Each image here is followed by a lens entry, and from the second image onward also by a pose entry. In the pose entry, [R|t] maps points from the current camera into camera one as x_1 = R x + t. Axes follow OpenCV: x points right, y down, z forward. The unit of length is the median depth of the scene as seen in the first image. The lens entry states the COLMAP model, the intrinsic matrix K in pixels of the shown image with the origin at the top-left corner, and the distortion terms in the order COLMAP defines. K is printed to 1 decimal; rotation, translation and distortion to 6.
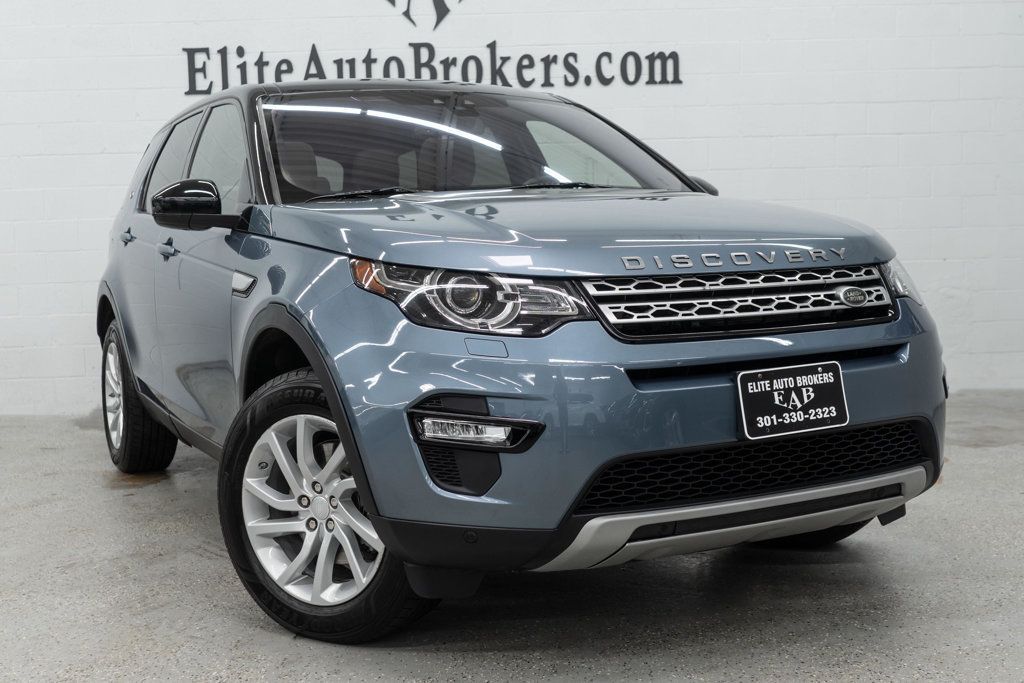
lens RADIAL K [[1202.2, 0, 508.3], [0, 1202.2, 340.0], [0, 0, 1]] dist [-0.014929, 0.000000]
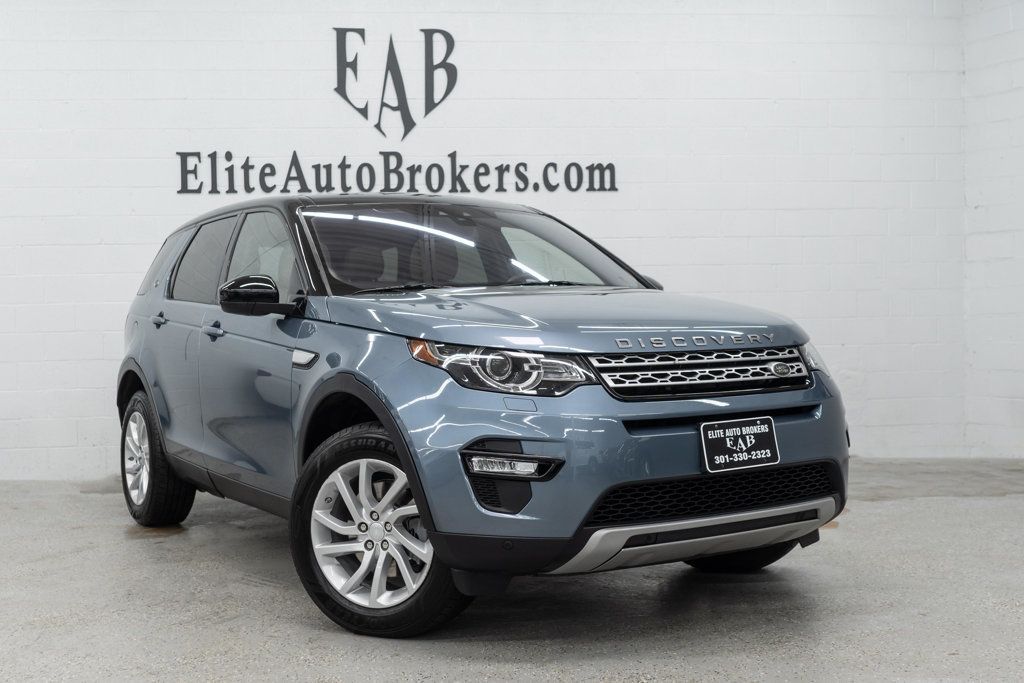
lens RADIAL K [[1202.2, 0, 510.8], [0, 1202.2, 339.1], [0, 0, 1]] dist [-0.014929, 0.000000]
pose [[0.996772, 0.007285, 0.079954, -0.063520], [-0.001563, 0.997447, -0.071392, 0.013646], [-0.080270, 0.071037, 0.994239, -0.165710]]
